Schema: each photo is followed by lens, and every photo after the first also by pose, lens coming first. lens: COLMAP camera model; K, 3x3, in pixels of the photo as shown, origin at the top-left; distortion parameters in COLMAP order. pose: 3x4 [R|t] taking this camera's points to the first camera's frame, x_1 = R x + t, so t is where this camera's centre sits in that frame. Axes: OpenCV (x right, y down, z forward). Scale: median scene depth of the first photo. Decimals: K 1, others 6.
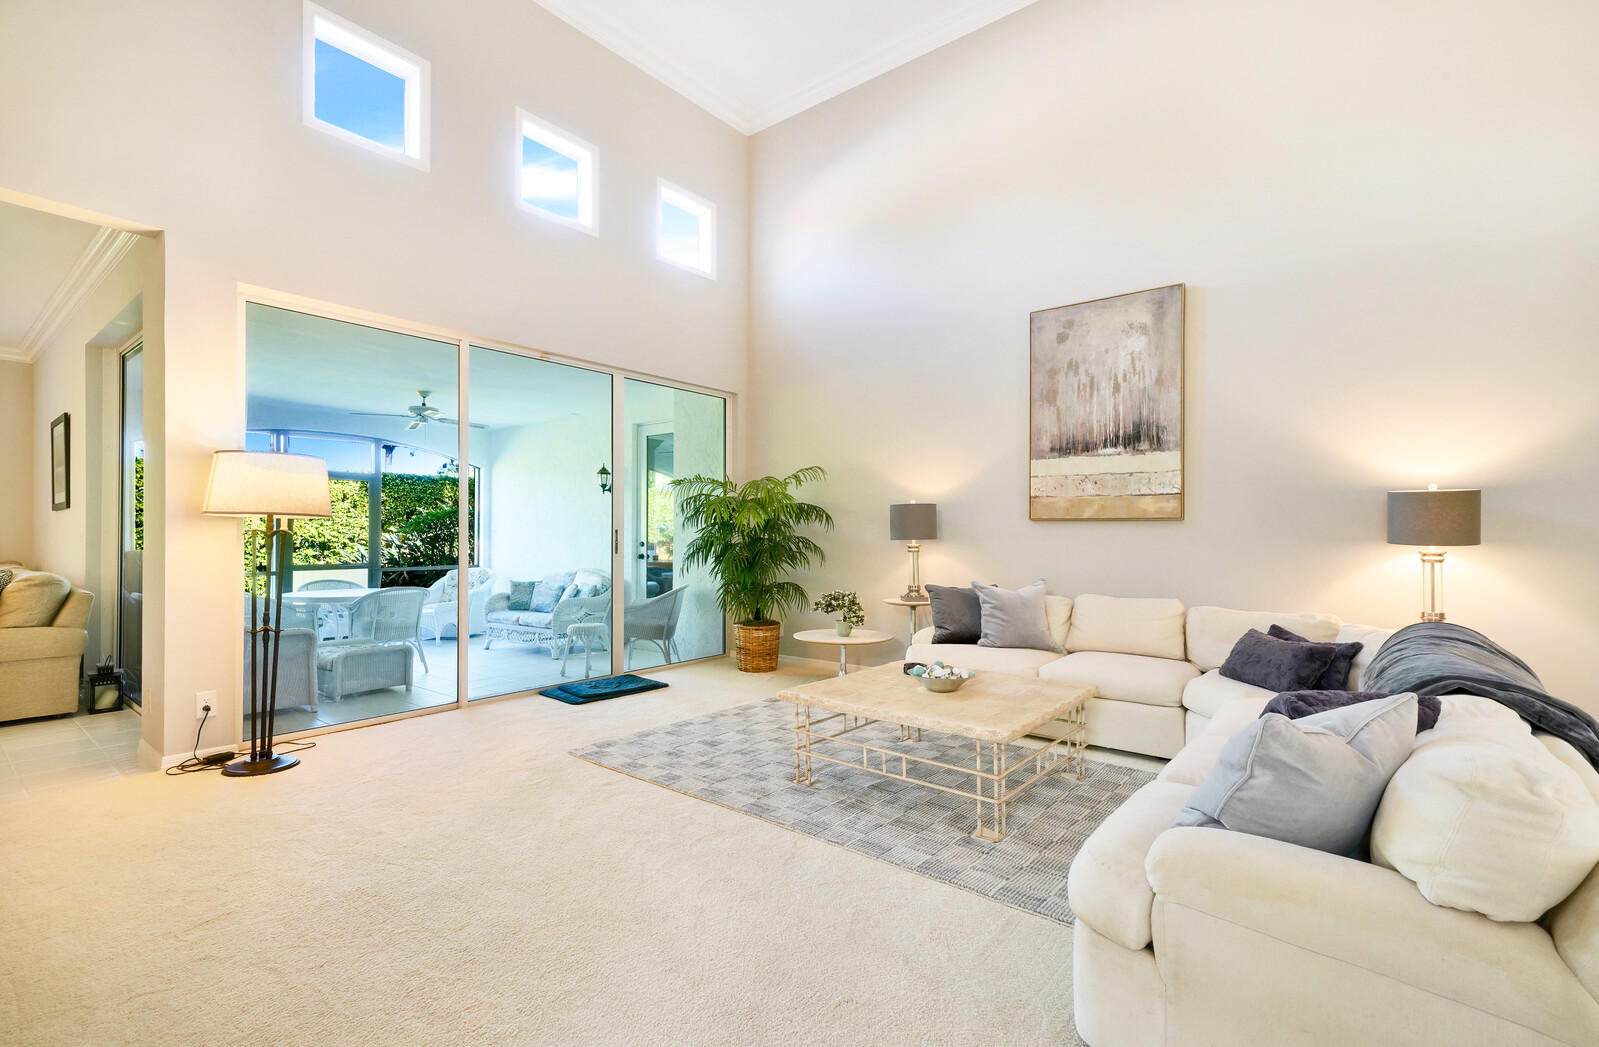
lens RADIAL K [[727.5, 0, 790.0], [0, 727.5, 532.0], [0, 0, 1]] dist [0.005307, 0.001730]
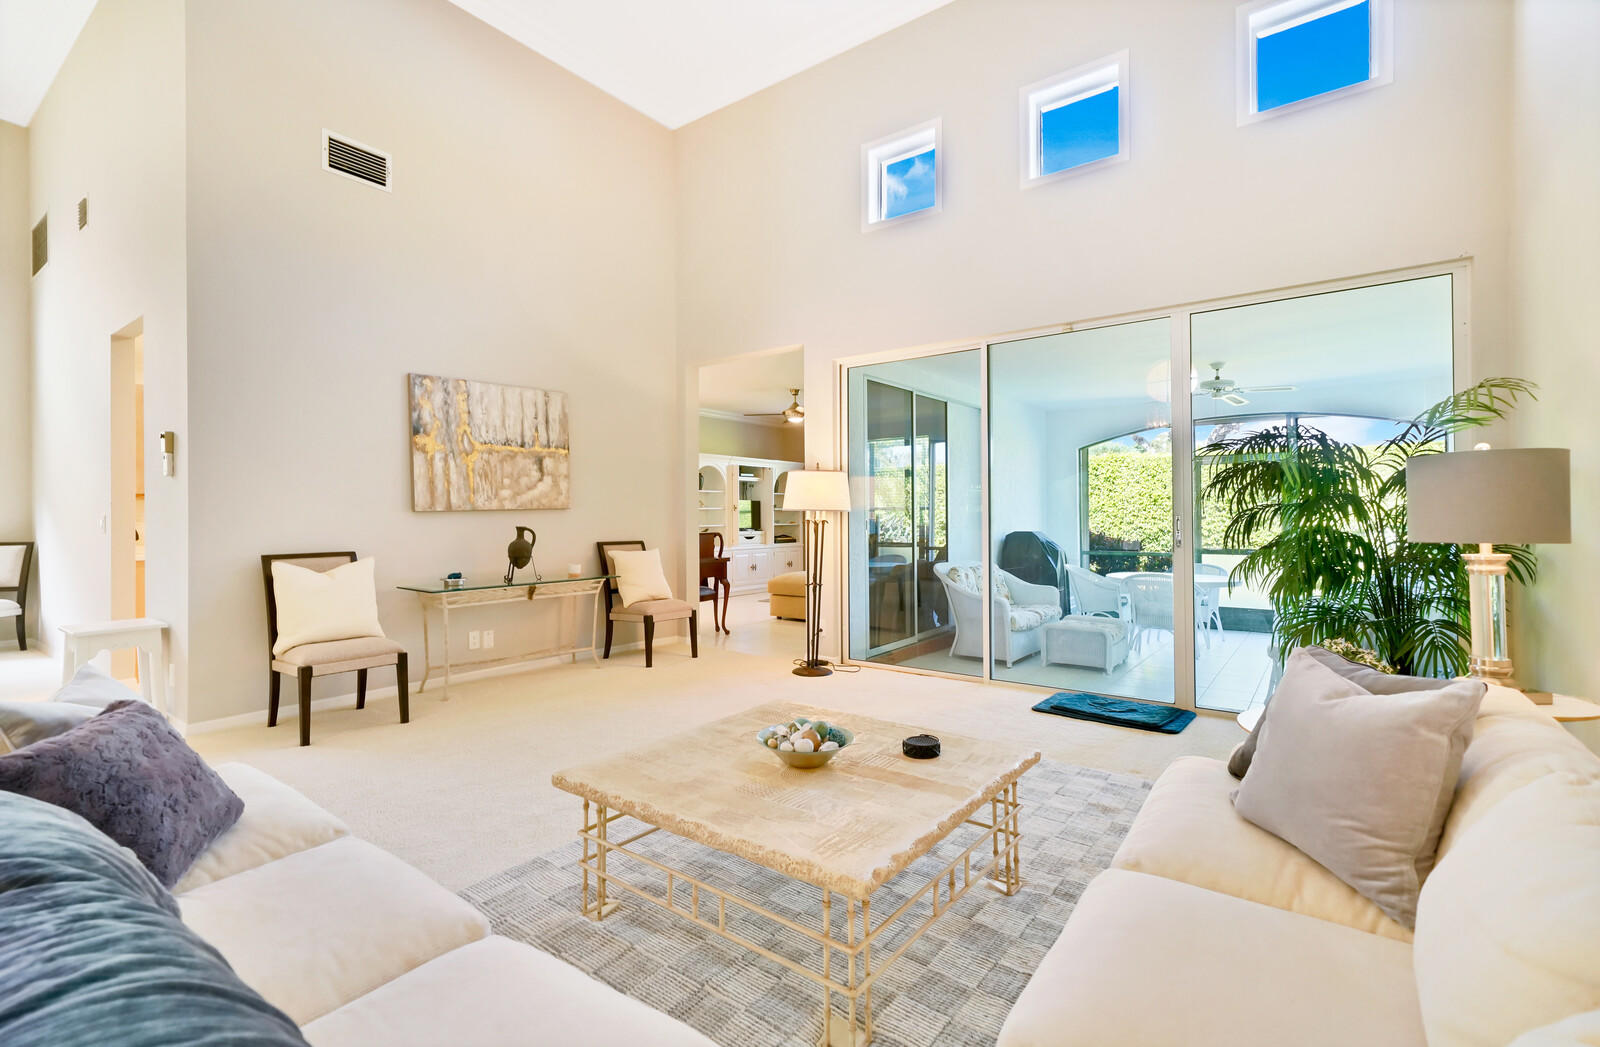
lens RADIAL K [[727.9, 0, 787.7], [0, 727.9, 517.2], [0, 0, 1]] dist [0.005307, 0.001730]
pose [[0.024430, 0.000130, -0.999702, 0.622250], [0.007714, 0.999970, 0.000318, -0.006991], [0.999672, -0.007720, 0.024428, 0.684973]]
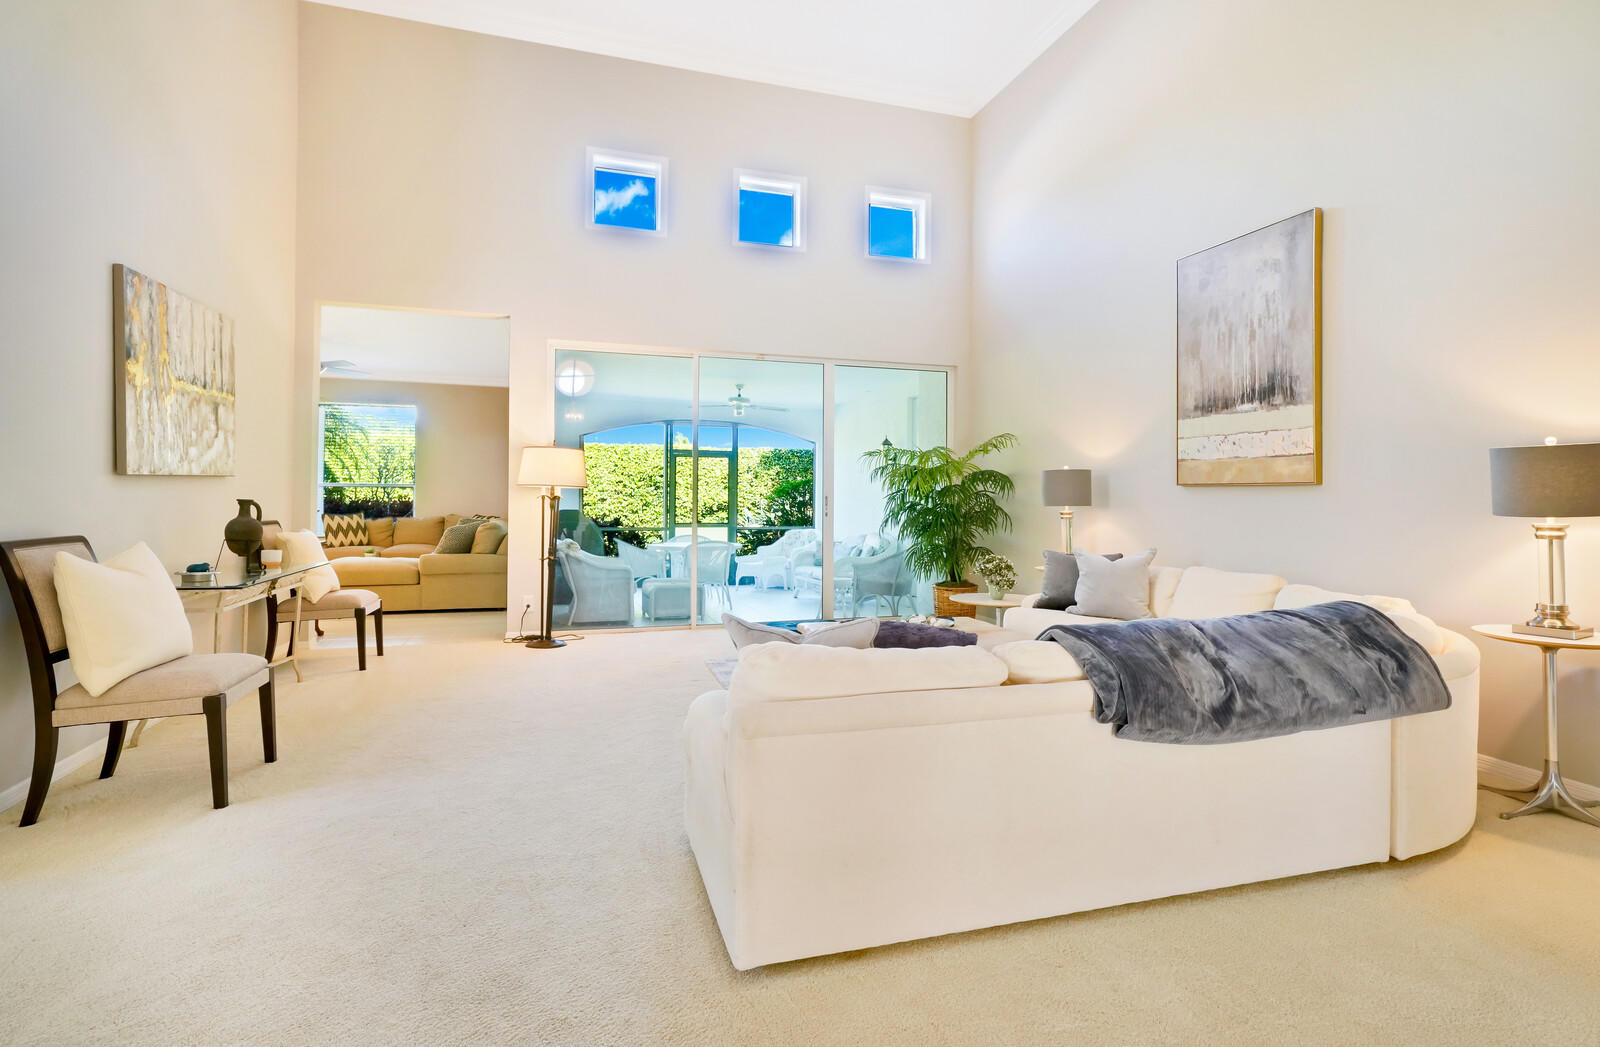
lens RADIAL K [[790.8, 0, 806.0], [0, 790.8, 493.8], [0, 0, 1]] dist [0.015569, 0.000633]
pose [[0.835542, -0.000232, -0.549426, 0.522305], [-0.003491, 0.999977, -0.005731, 0.001373], [0.549415, 0.006707, 0.835523, -0.099750]]
